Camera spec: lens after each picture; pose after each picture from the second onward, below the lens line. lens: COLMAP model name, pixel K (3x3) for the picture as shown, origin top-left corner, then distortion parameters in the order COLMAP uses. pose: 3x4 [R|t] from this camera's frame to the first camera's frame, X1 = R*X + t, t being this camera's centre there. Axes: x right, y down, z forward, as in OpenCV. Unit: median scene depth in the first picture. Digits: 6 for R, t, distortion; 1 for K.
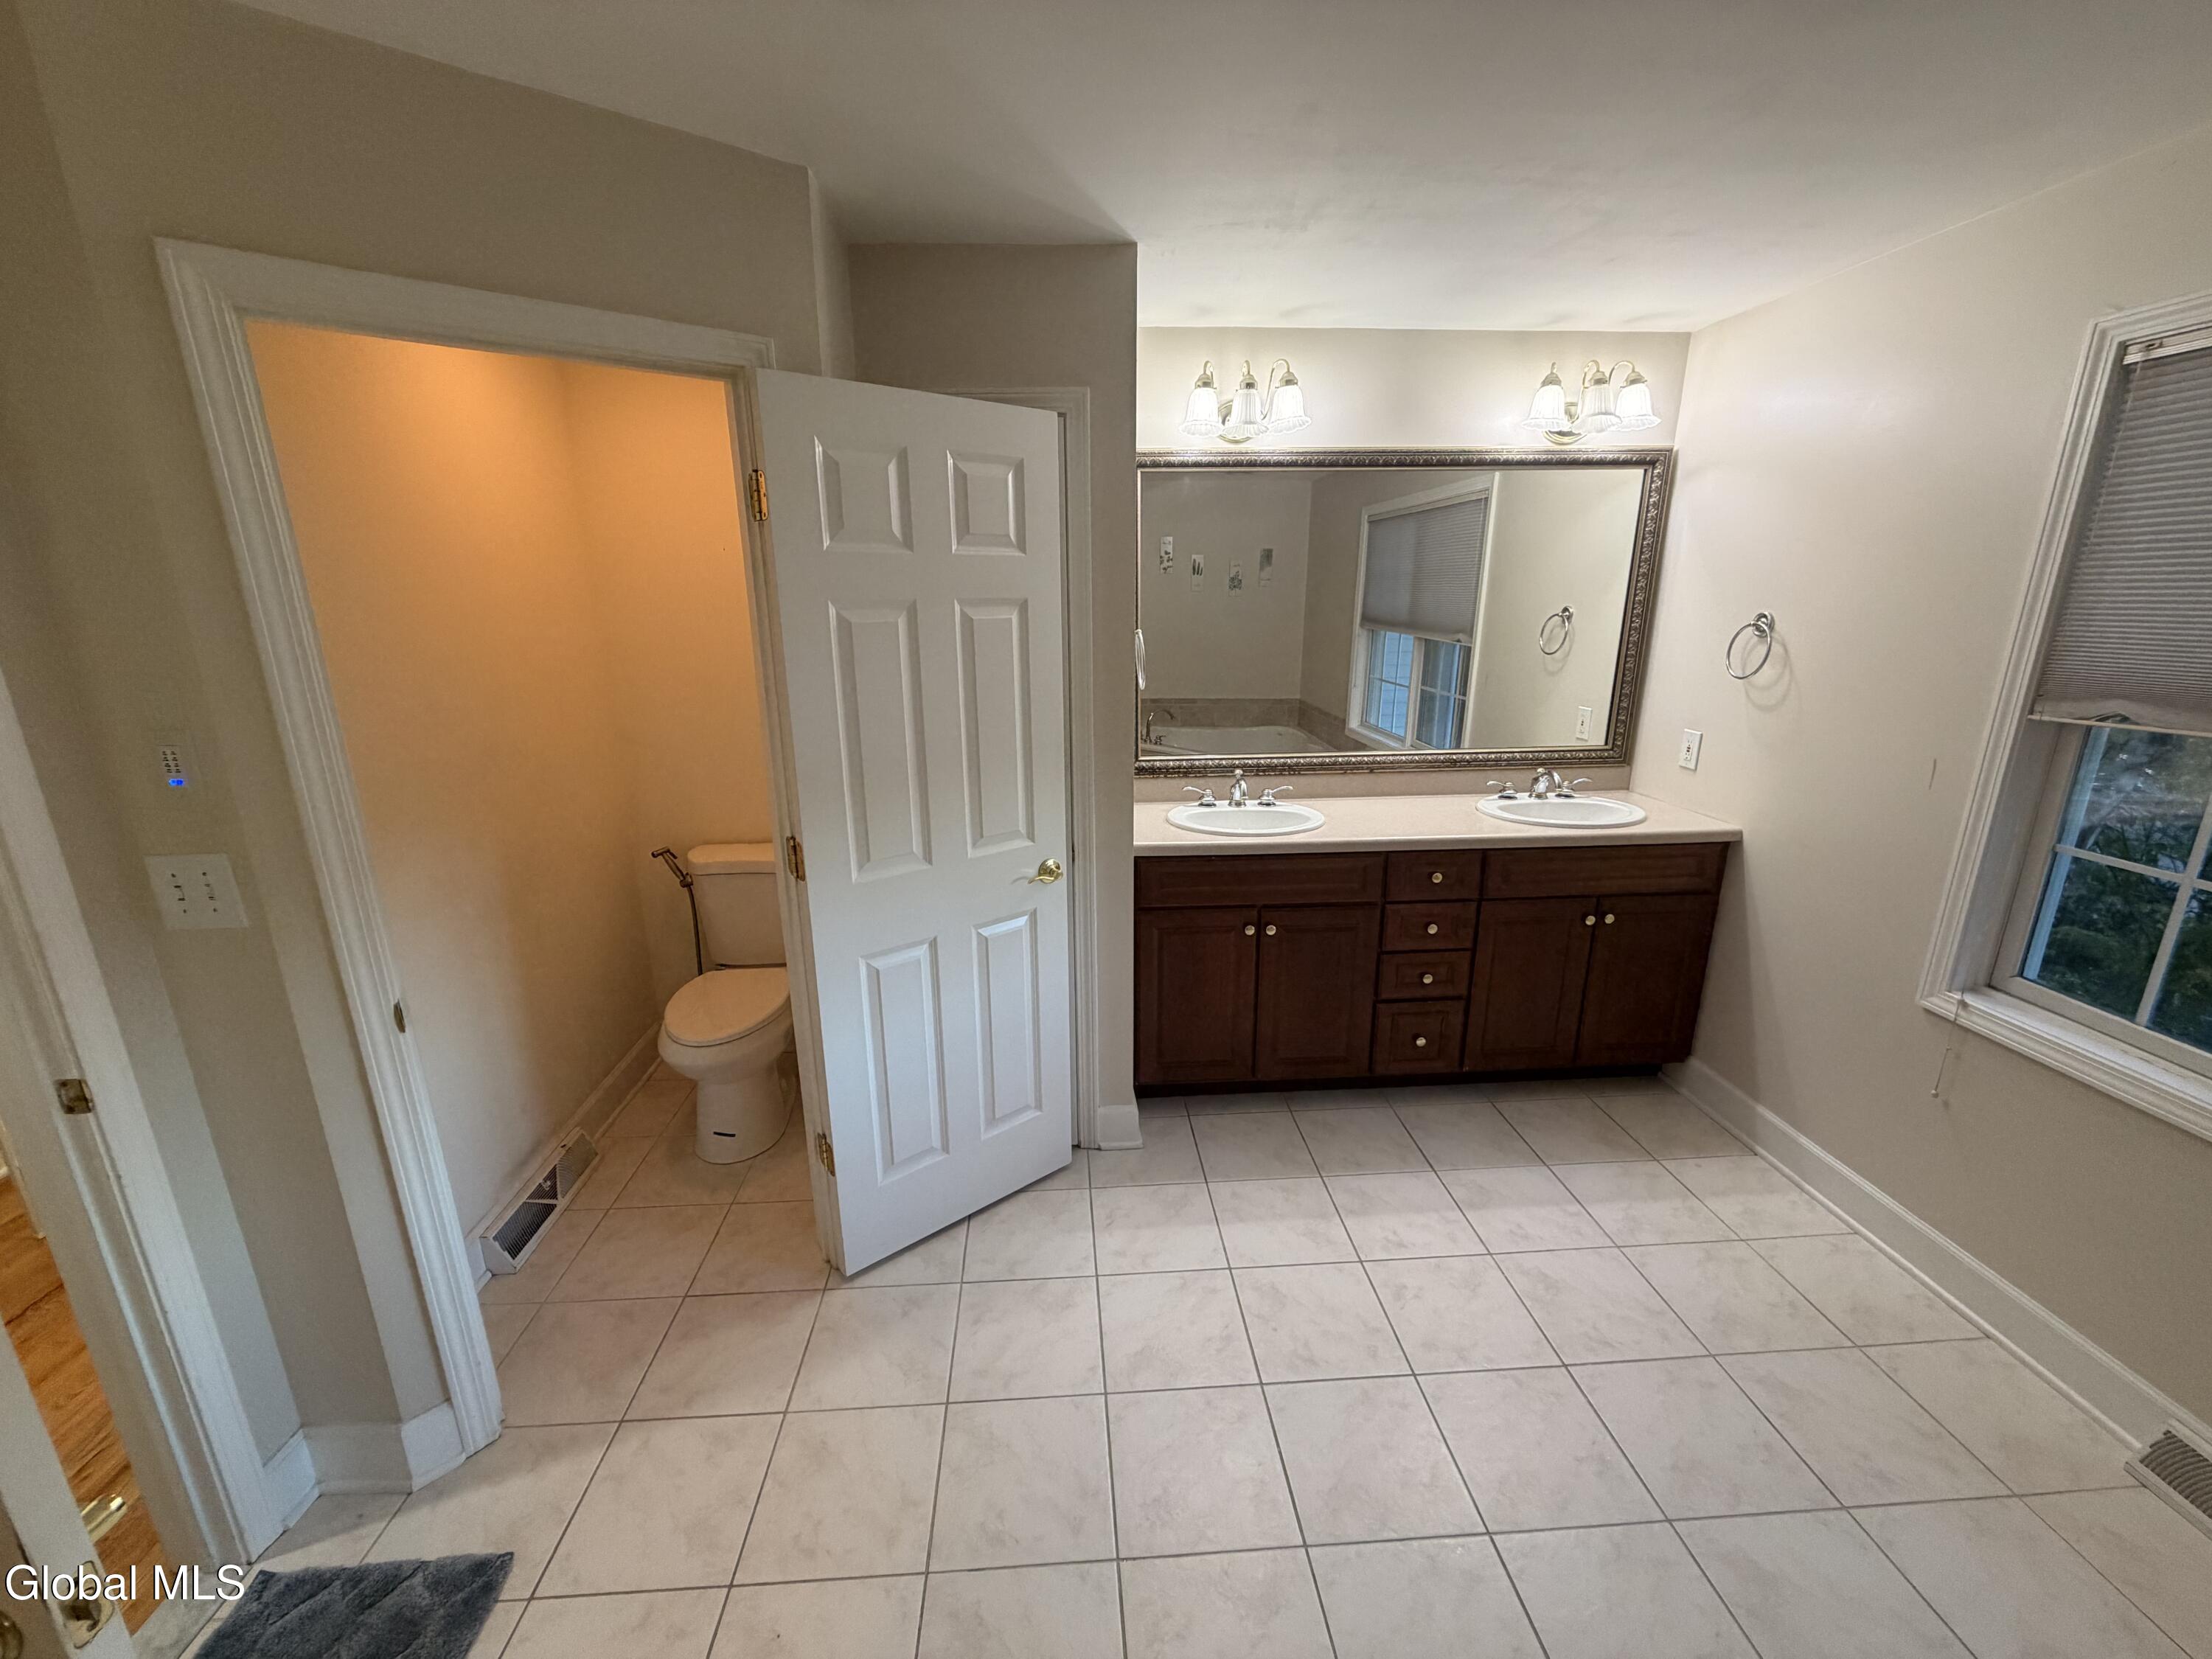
lens RADIAL K [[876.6, 0, 1104.9], [0, 876.6, 828.4], [0, 0, 1]] dist [0.000294, 0.000314]
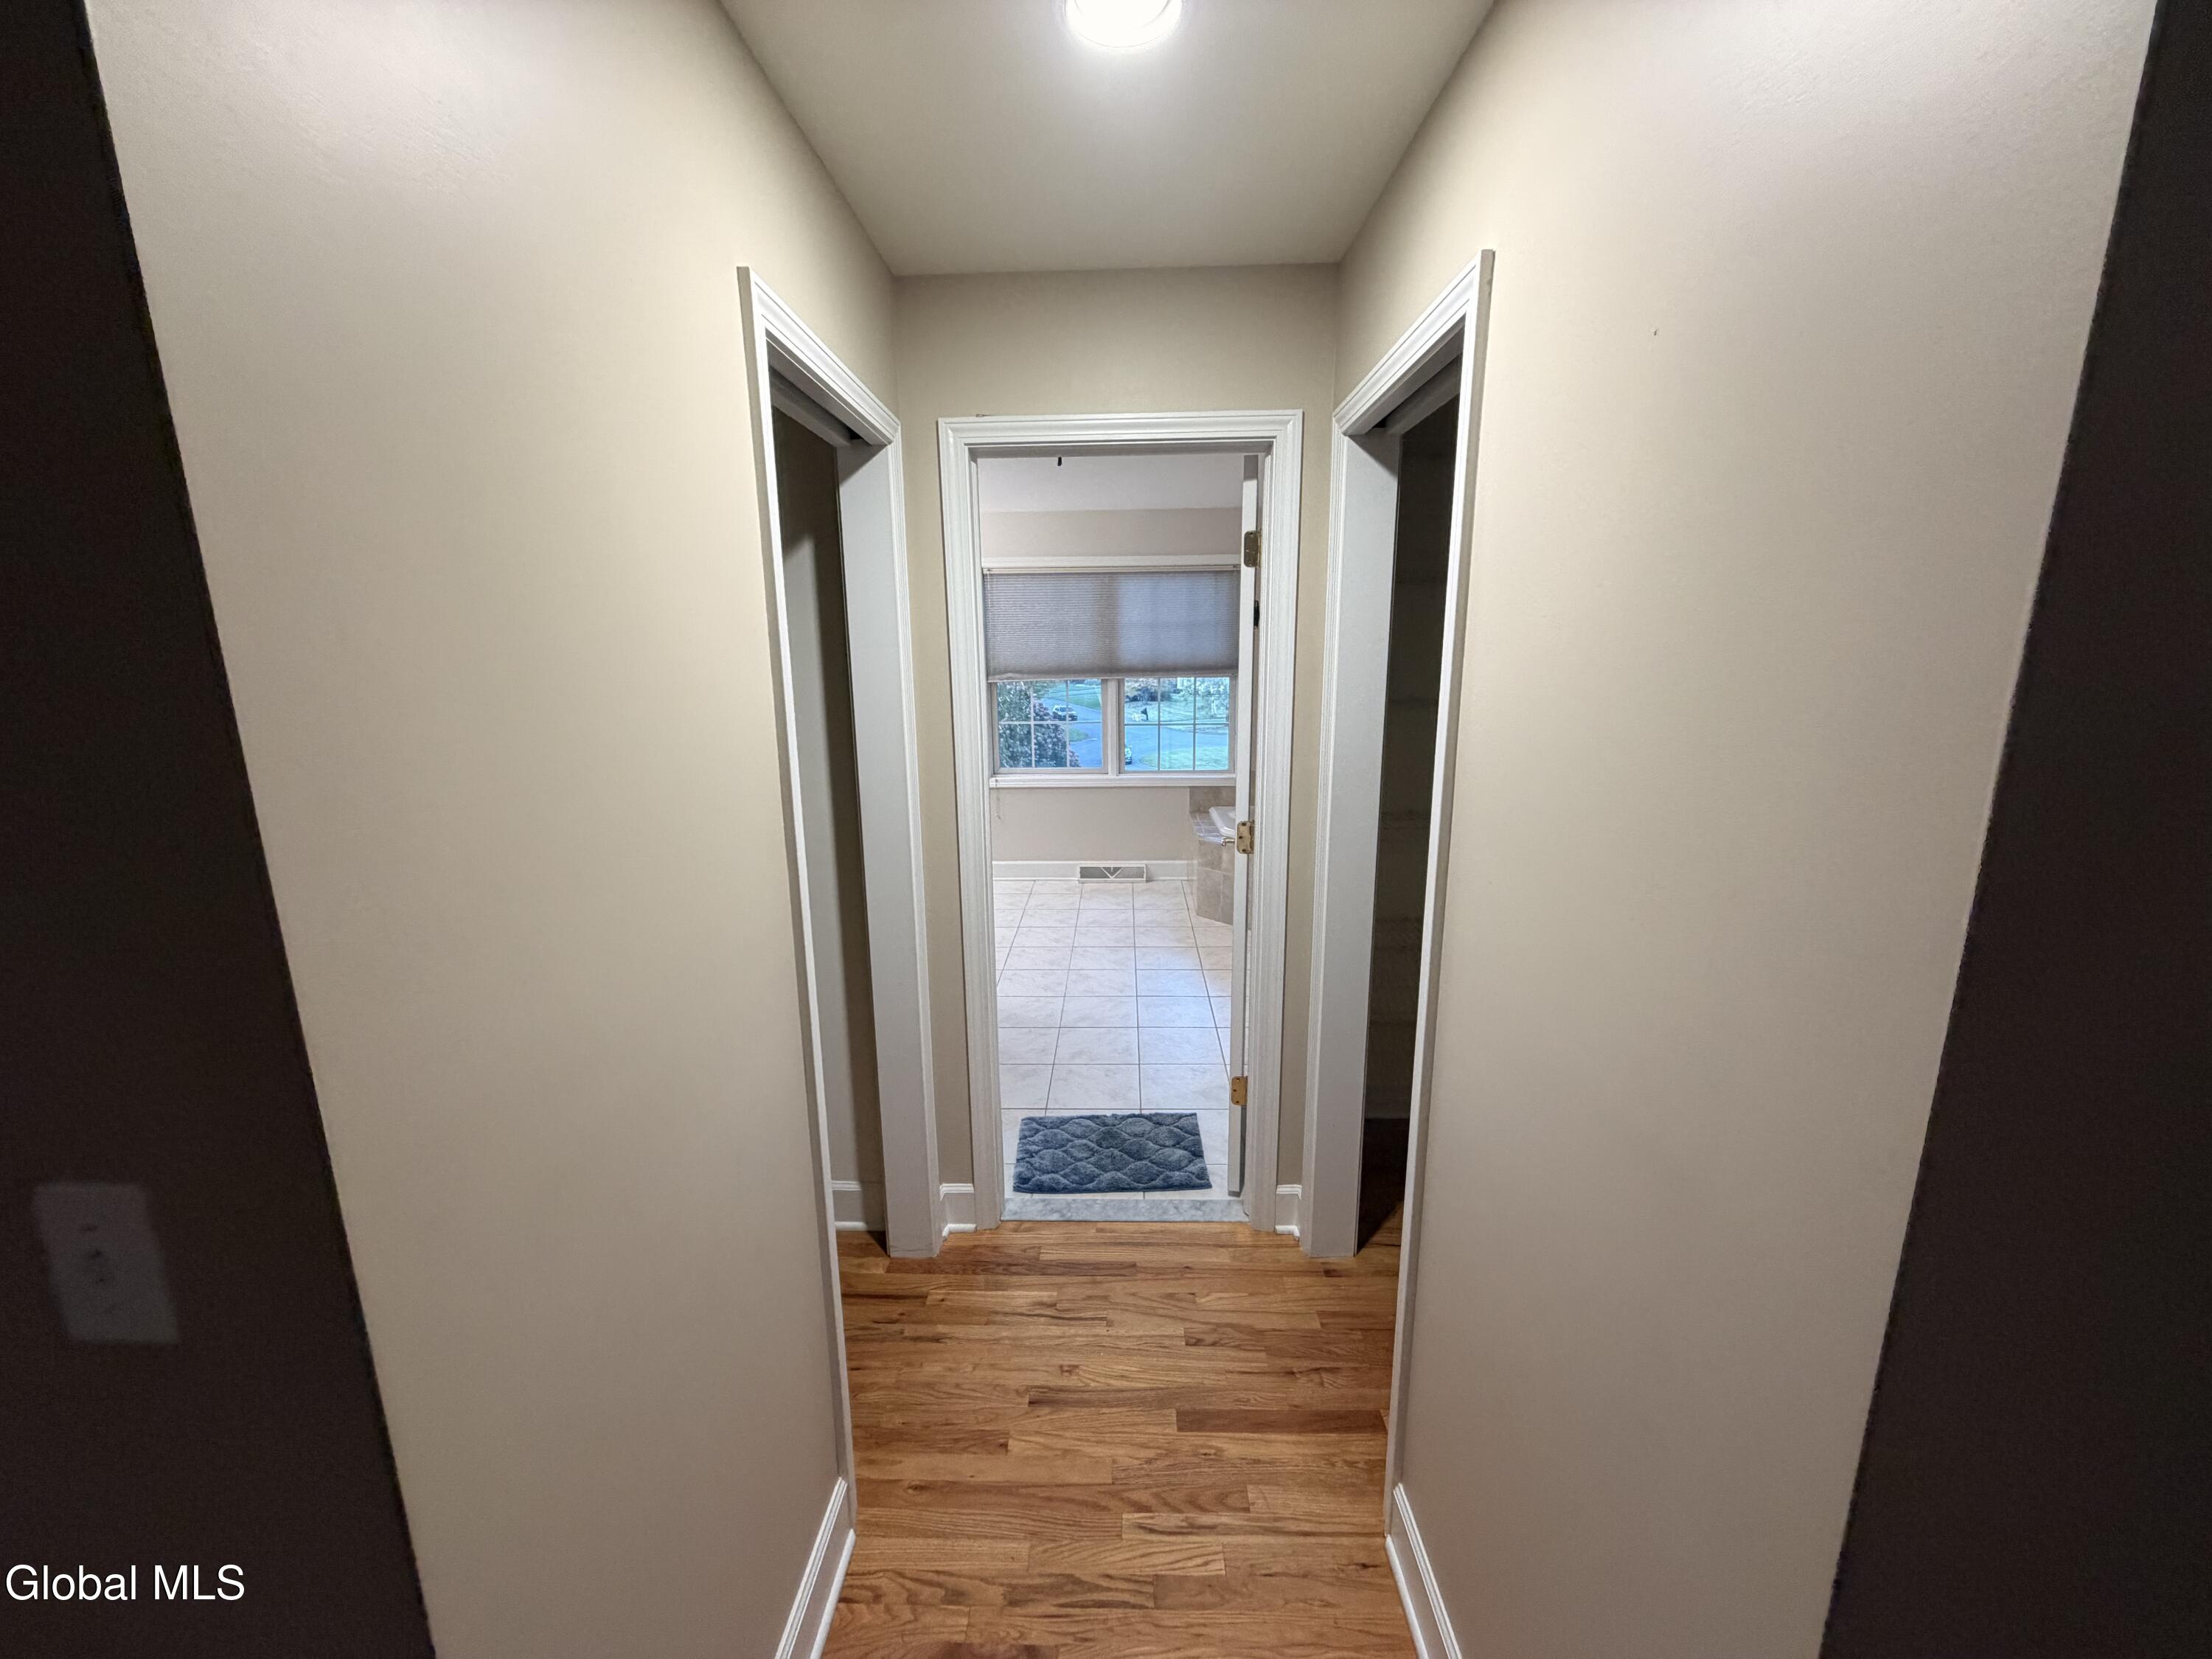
lens RADIAL K [[876.6, 0, 1101.7], [0, 876.6, 828.0], [0, 0, 1]] dist [0.000294, 0.000314]
pose [[0.084581, -0.205506, 0.974994, -1.970724], [0.269126, 0.946845, 0.176226, -0.073429], [-0.959384, 0.247491, 0.135392, 0.324763]]
